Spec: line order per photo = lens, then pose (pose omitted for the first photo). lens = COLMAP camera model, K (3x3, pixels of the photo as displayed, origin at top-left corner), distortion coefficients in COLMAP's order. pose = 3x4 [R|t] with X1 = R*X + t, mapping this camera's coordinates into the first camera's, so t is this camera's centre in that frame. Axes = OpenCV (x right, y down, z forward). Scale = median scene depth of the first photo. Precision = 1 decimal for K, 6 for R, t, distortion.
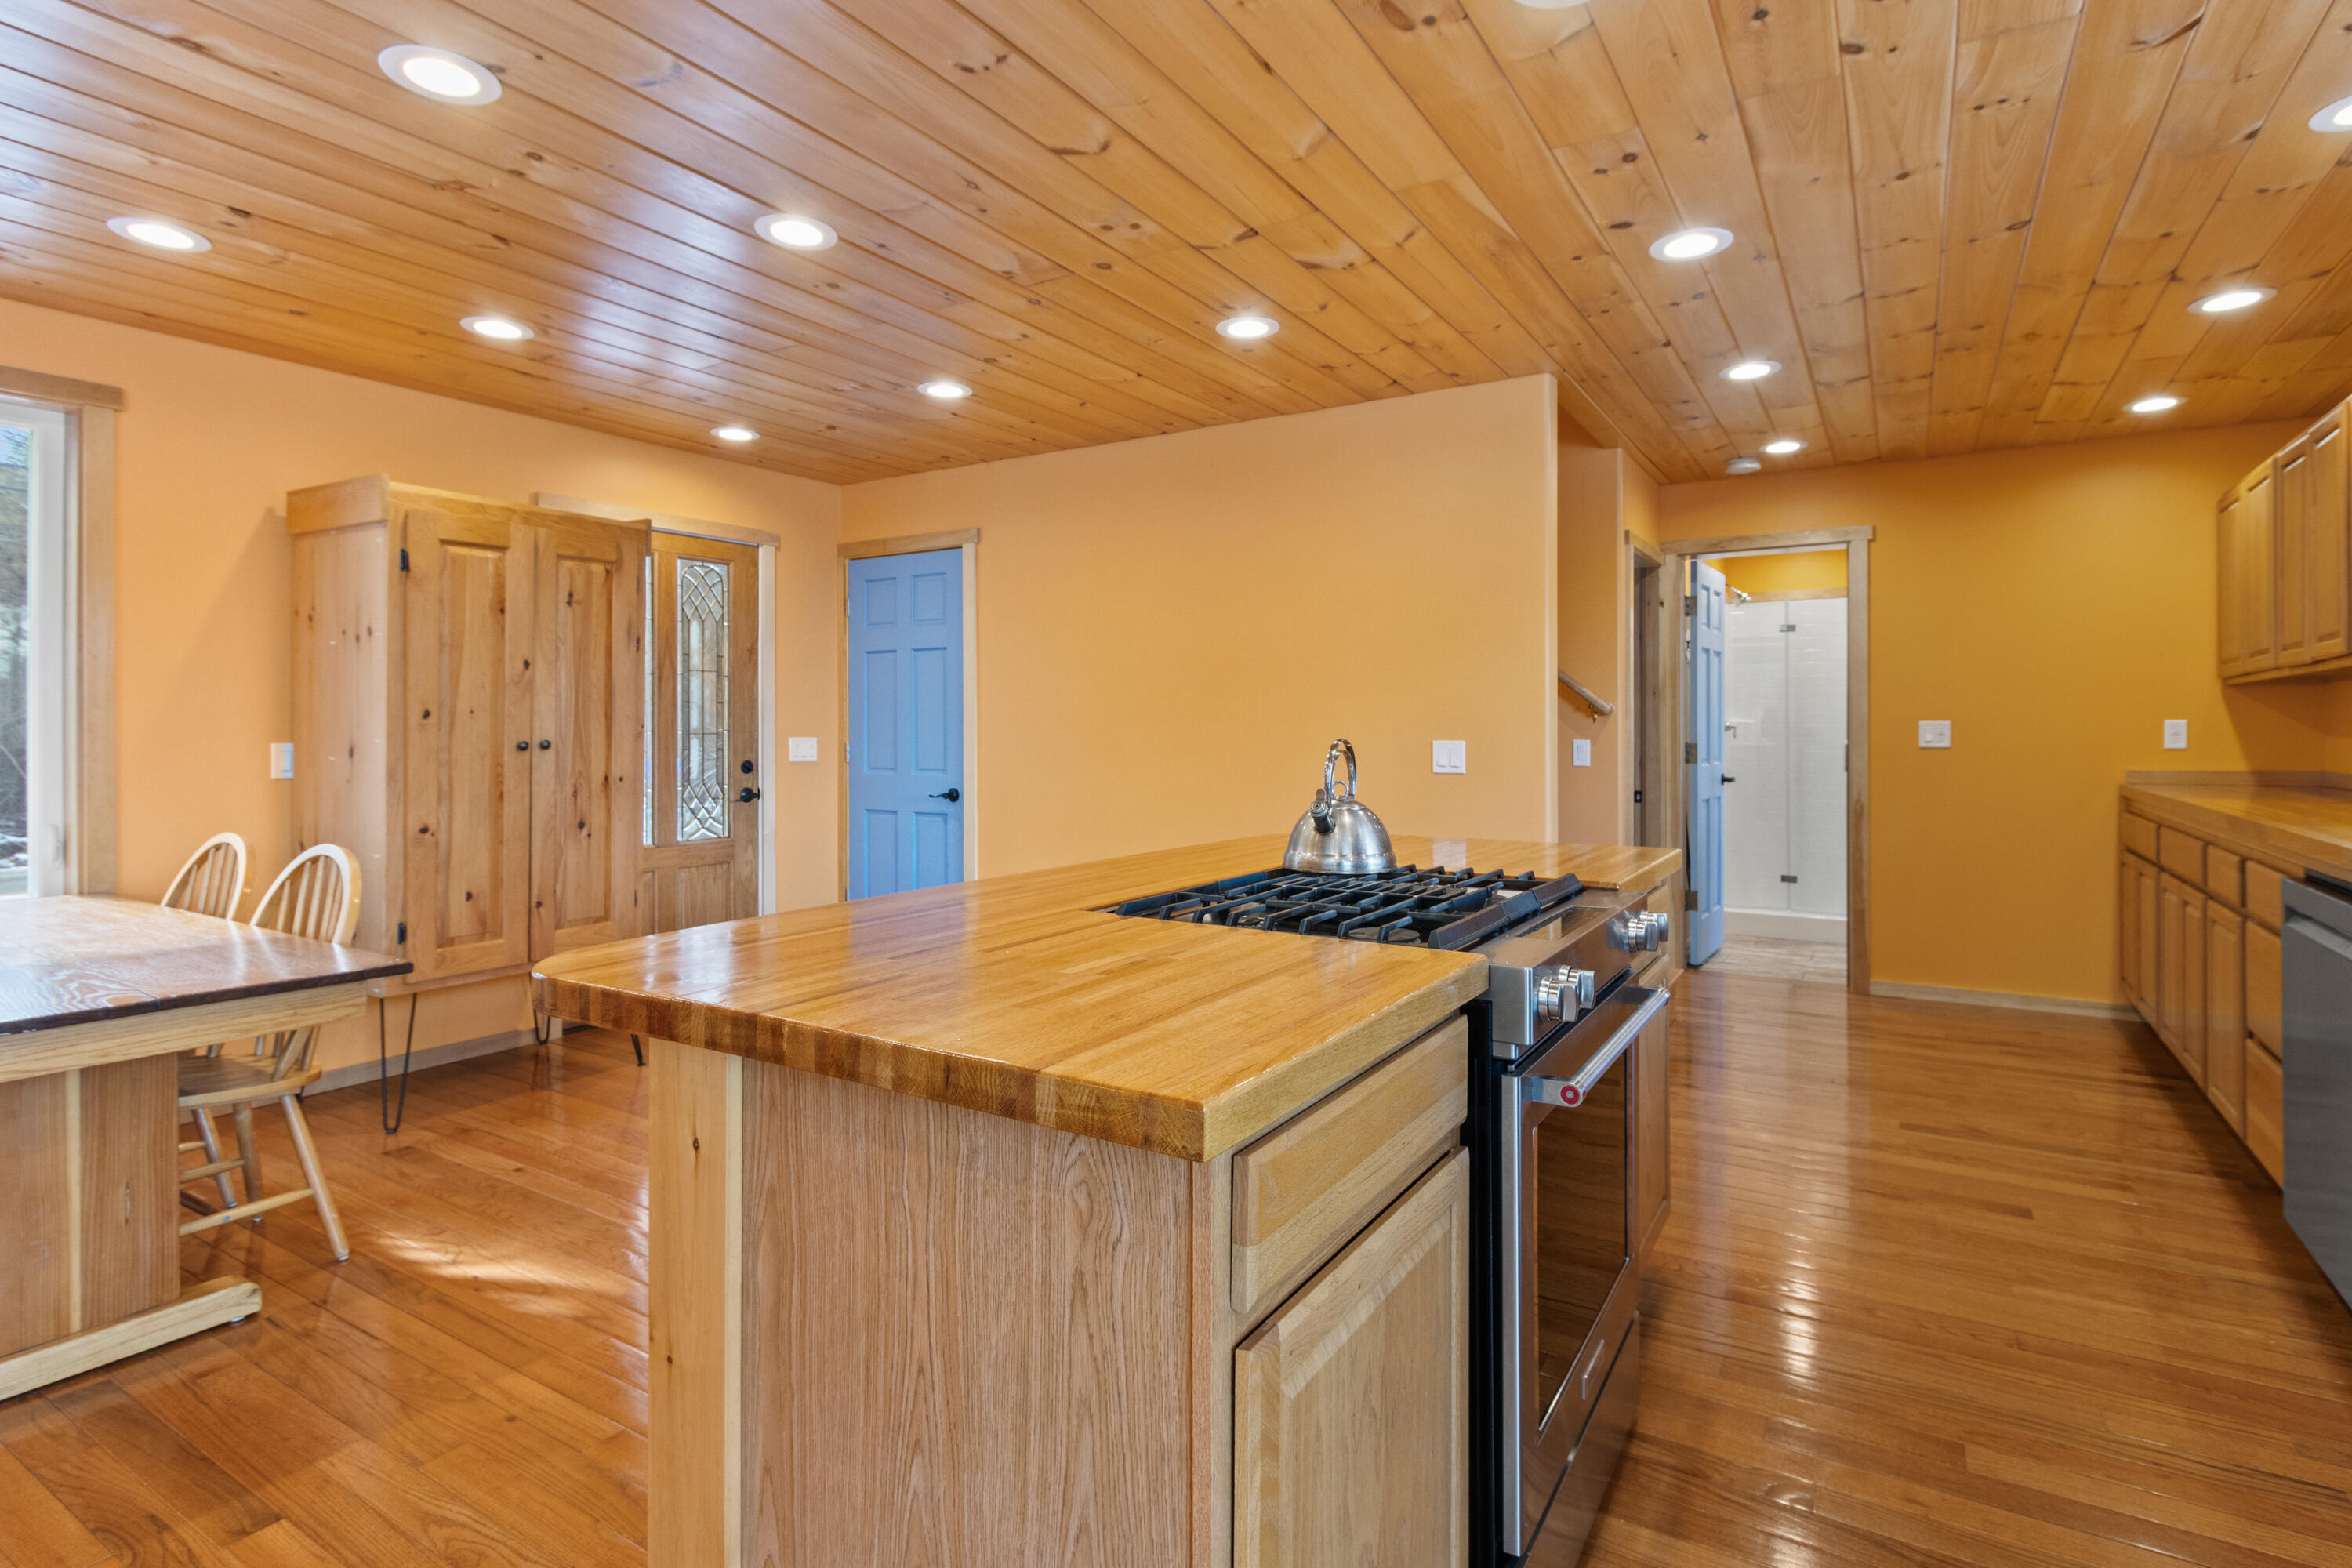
lens RADIAL K [[1153.9, 0, 1177.0], [0, 1153.9, 726.6], [0, 0, 1]] dist [0.000266, 0.000142]
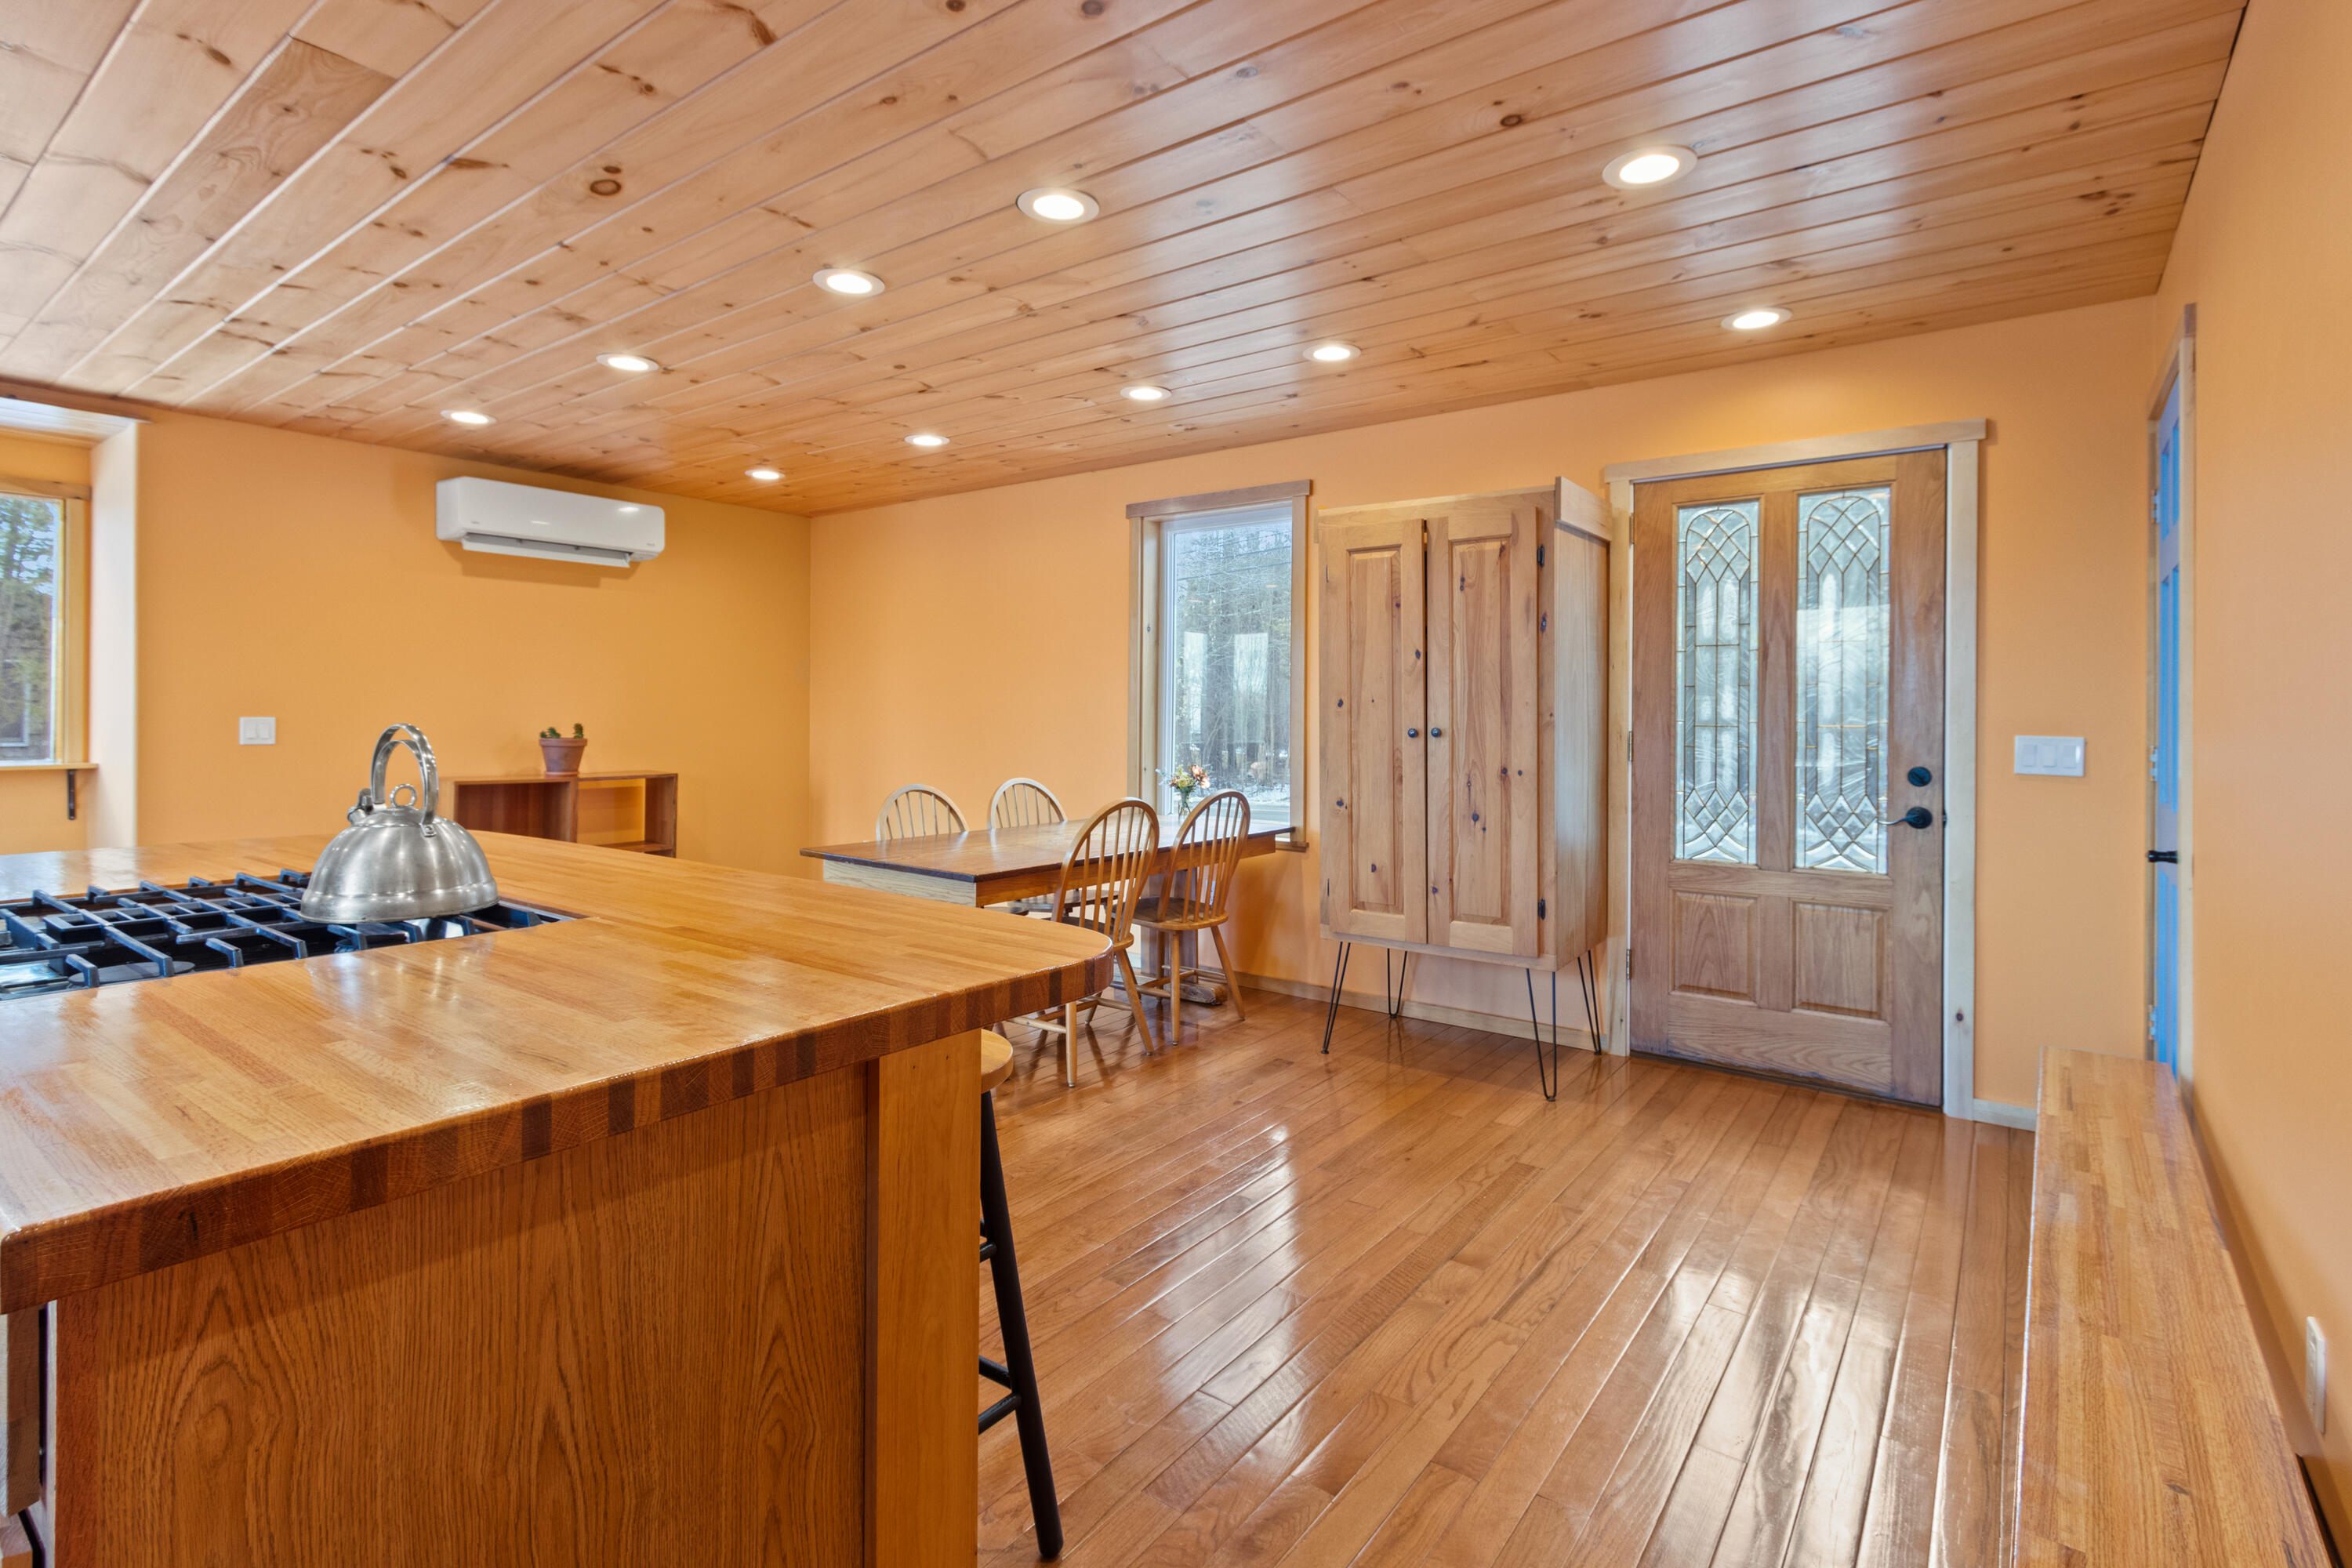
lens RADIAL K [[1125.8, 0, 1173.7], [0, 1125.8, 712.2], [0, 0, 1]] dist [-0.000135, -0.000070]
pose [[-0.085130, -0.003660, -0.996363, 0.439972], [-0.006244, 0.999976, -0.003140, 0.002546], [0.996350, 0.005954, -0.085151, 0.834109]]
